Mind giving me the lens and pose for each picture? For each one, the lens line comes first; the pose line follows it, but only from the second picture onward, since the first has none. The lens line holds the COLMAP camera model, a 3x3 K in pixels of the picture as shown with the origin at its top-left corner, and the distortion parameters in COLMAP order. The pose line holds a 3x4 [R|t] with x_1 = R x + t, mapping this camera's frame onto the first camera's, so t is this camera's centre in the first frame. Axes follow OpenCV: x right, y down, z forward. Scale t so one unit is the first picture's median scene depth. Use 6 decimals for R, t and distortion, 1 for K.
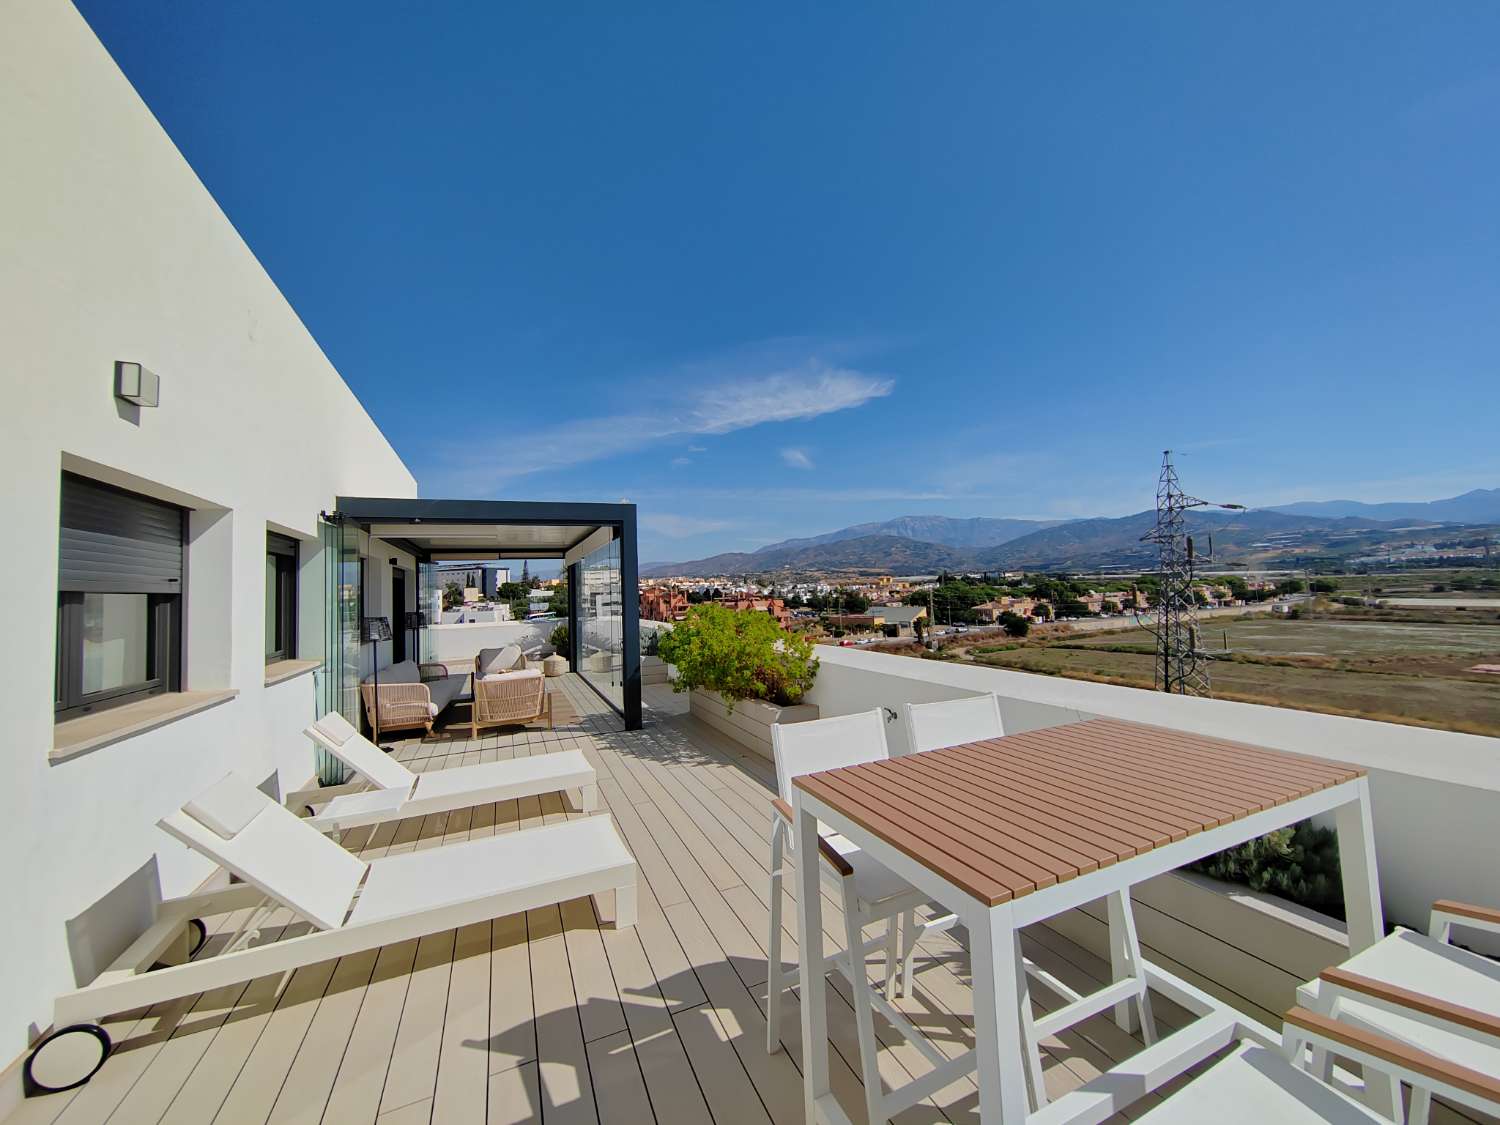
lens RADIAL K [[576.3, 0, 749.5], [0, 576.3, 558.9], [0, 0, 1]] dist [0.003023, 0.000444]
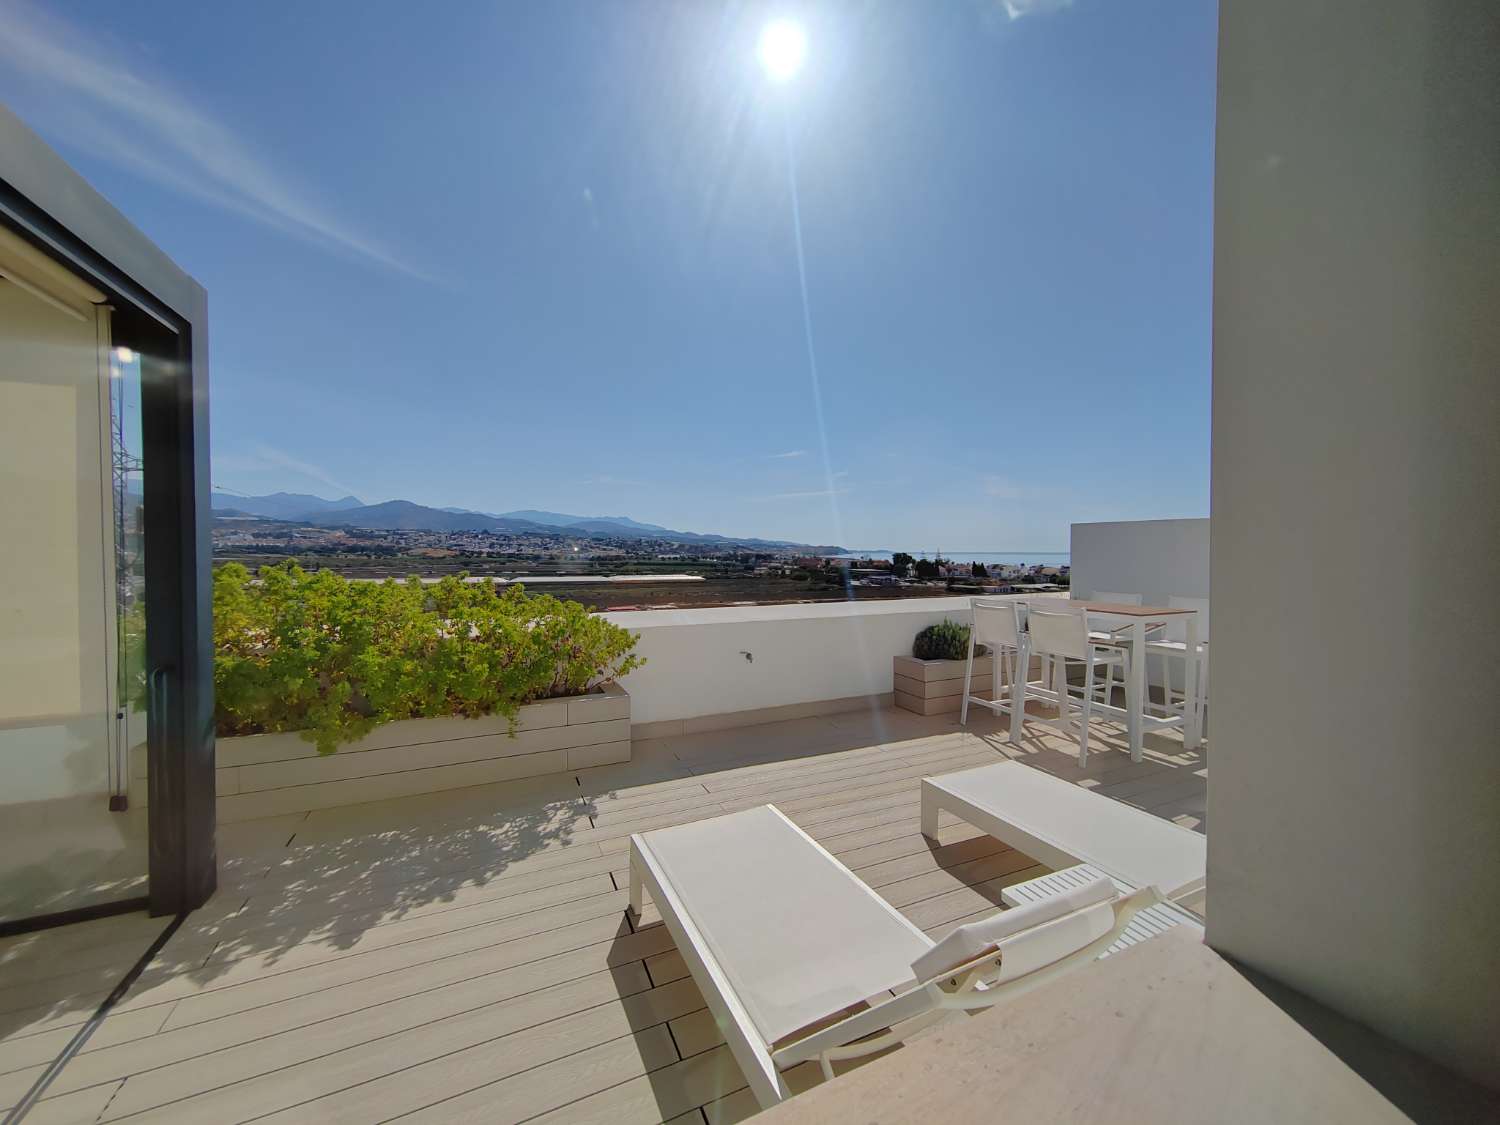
lens RADIAL K [[576.3, 0, 749.5], [0, 576.3, 558.9], [0, 0, 1]] dist [0.003023, 0.000444]
pose [[-0.034101, 0.023801, 0.999135, -0.744561], [-0.053049, 0.998264, -0.025590, 0.076271], [-0.998009, -0.053876, -0.032780, 0.850769]]
